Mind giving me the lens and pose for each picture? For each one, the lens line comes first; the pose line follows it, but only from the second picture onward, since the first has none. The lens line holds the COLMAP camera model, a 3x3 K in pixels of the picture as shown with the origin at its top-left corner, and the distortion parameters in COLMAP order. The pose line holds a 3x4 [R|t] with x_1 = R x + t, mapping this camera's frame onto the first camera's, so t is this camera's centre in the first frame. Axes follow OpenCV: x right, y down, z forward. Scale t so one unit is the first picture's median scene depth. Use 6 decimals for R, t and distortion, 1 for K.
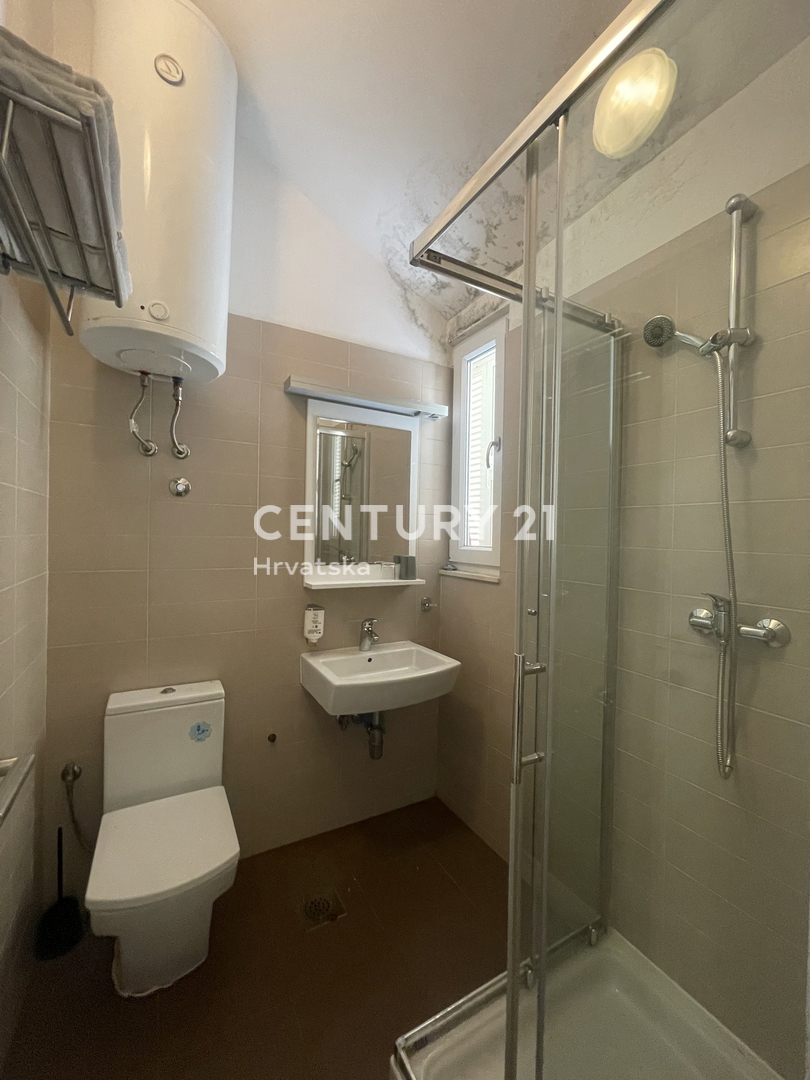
lens RADIAL K [[434.0, 0, 401.4], [0, 434.0, 539.7], [0, 0, 1]] dist [-0.002436, 0.000130]
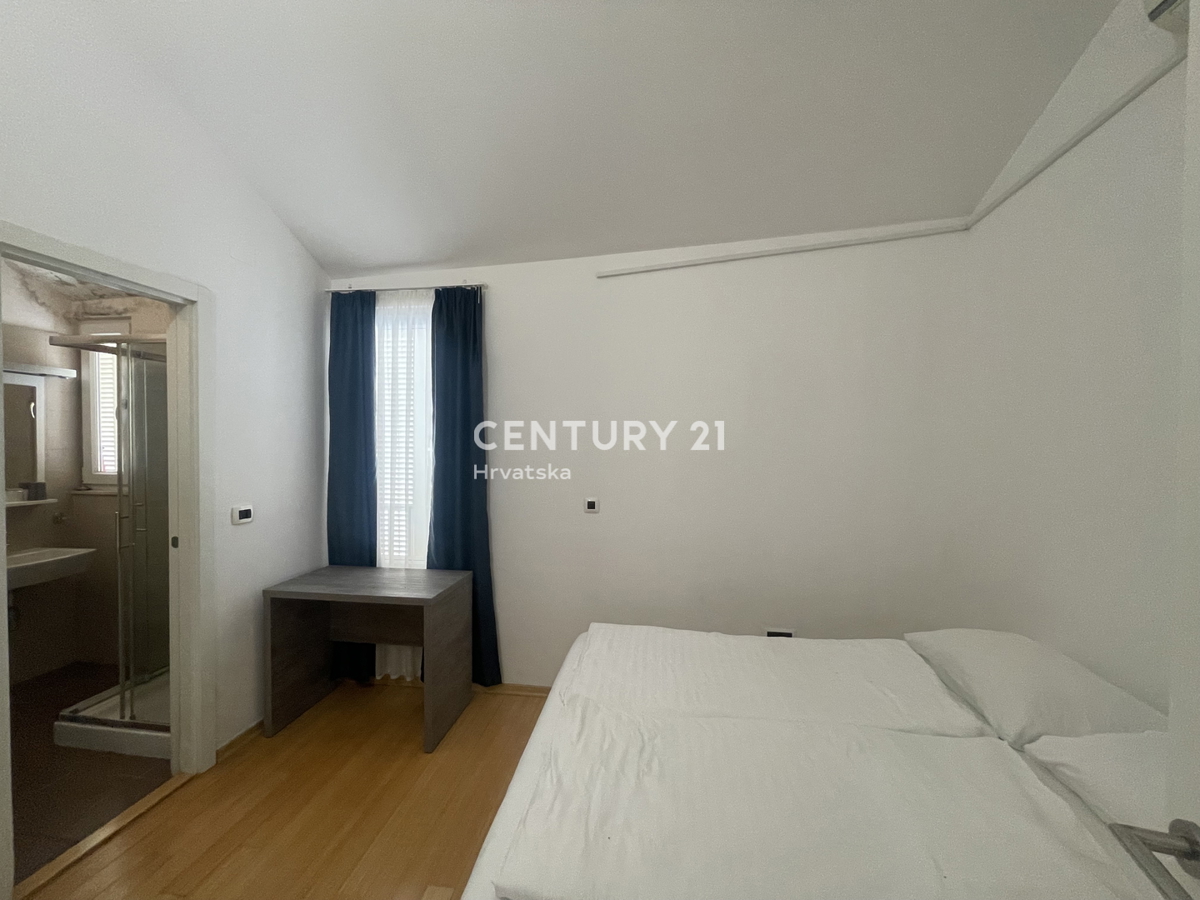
lens RADIAL K [[482.2, 0, 595.1], [0, 482.2, 452.5], [0, 0, 1]] dist [-0.002436, 0.000130]
pose [[0.600539, -0.031170, 0.798987, -0.126272], [0.014654, 0.999501, 0.027978, -0.067037], [-0.799461, -0.005094, 0.600696, -1.196173]]
